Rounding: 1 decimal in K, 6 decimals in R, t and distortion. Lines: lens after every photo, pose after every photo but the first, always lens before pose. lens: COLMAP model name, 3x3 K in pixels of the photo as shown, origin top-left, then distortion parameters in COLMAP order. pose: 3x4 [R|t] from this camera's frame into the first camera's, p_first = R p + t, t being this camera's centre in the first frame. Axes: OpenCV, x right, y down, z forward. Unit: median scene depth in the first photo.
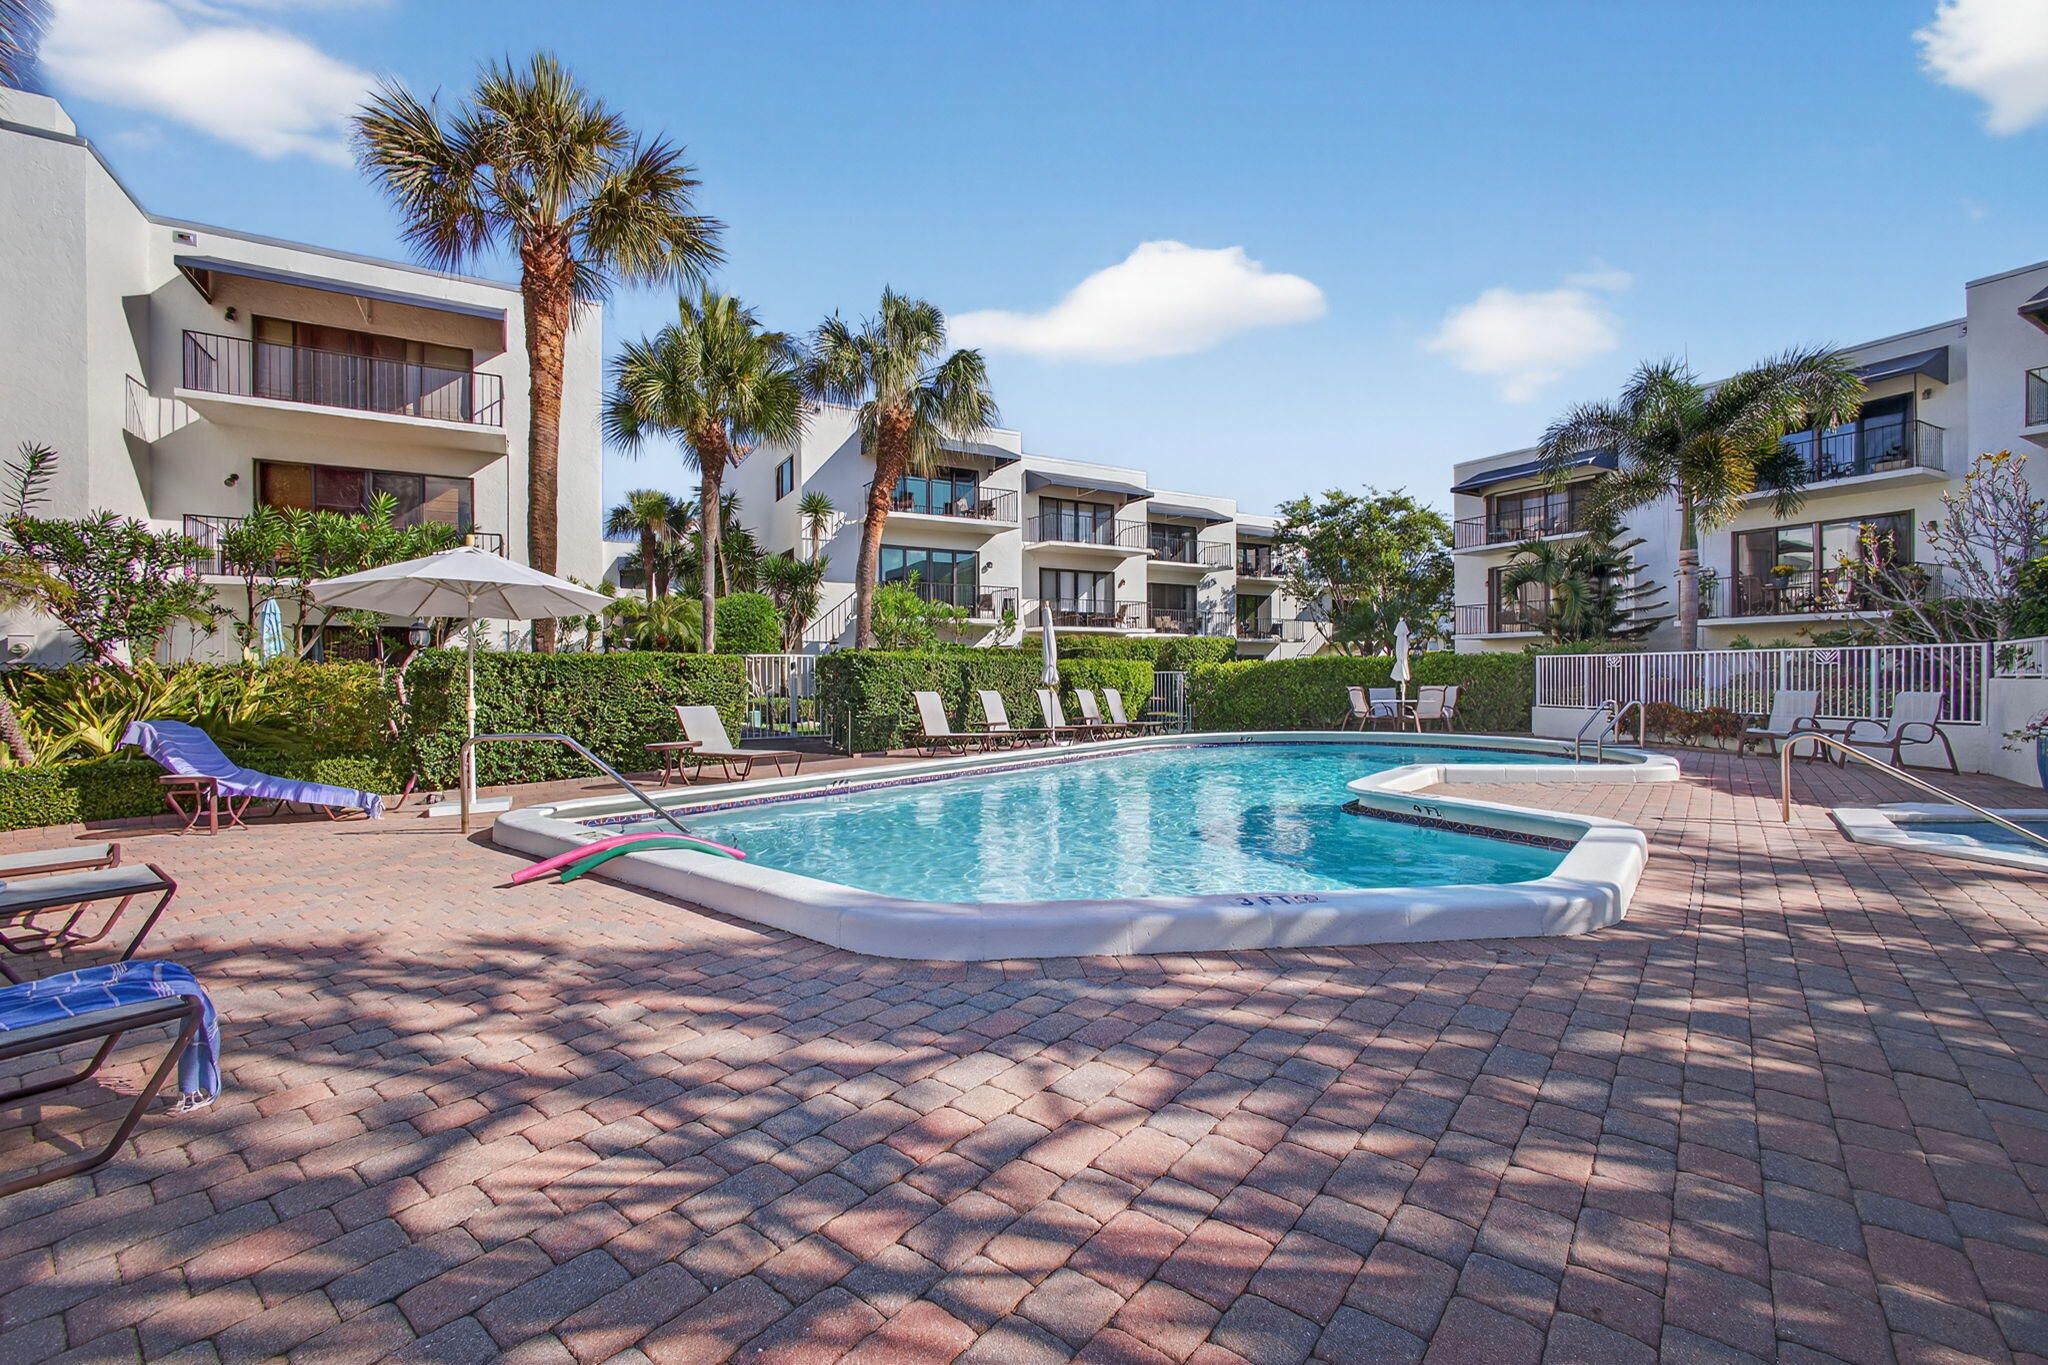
lens RADIAL K [[908.8, 0, 1024.0], [0, 908.8, 682.5], [0, 0, 1]] dist [0.000527, 0.010135]
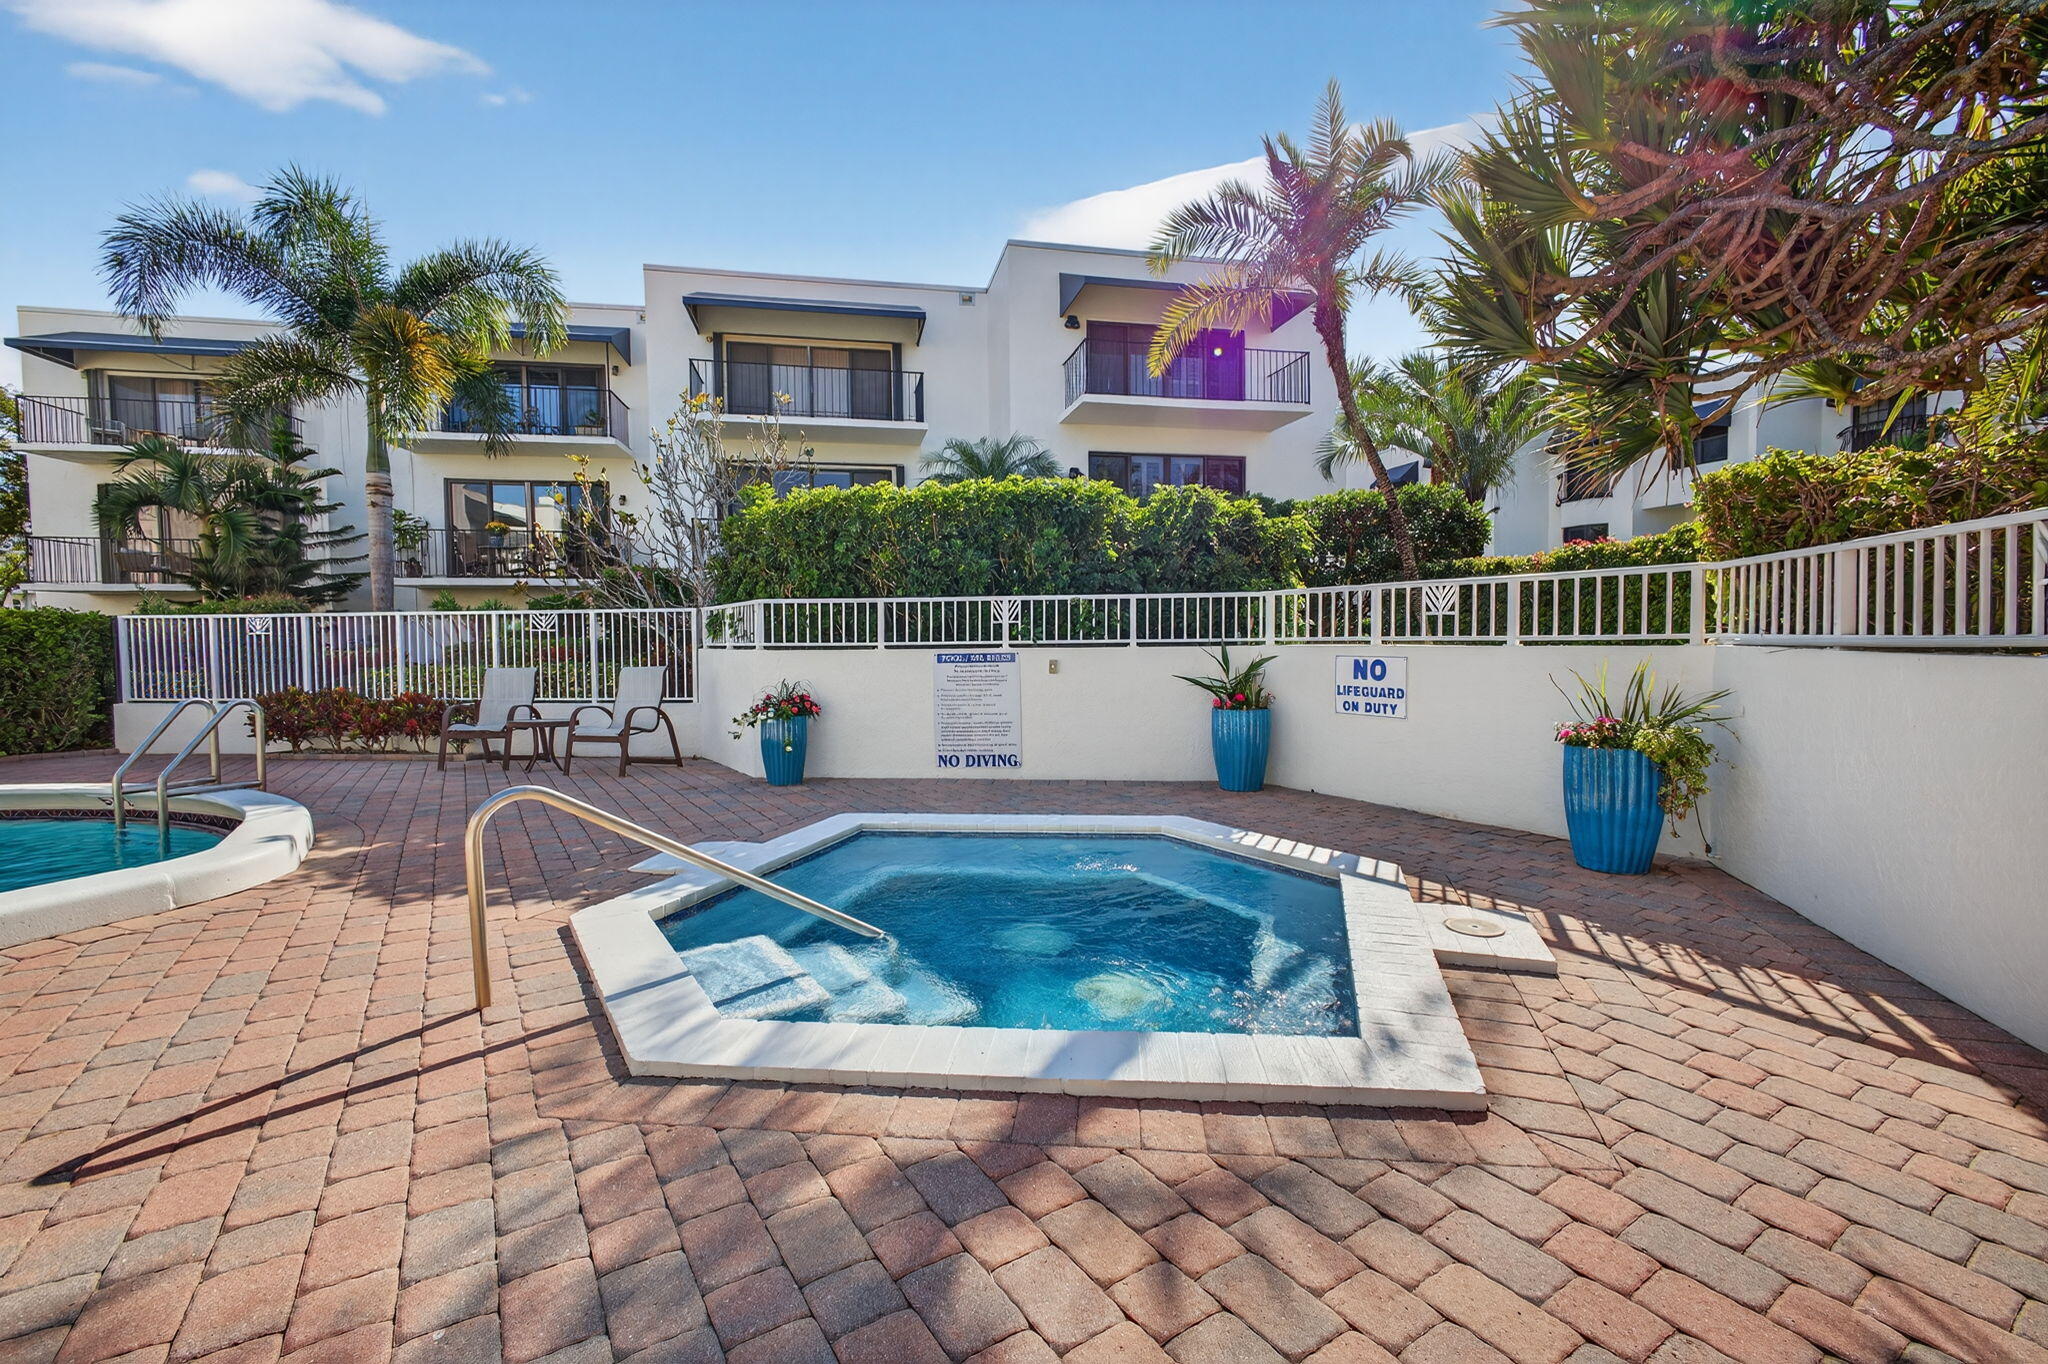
lens RADIAL K [[882.7, 0, 1023.8], [0, 882.7, 660.6], [0, 0, 1]] dist [-0.000246, 0.001032]
pose [[0.341775, -0.024682, 0.939458, 0.249621], [0.014721, 0.999673, 0.020908, -0.004314], [-0.939666, 0.006683, 0.342027, 0.289030]]
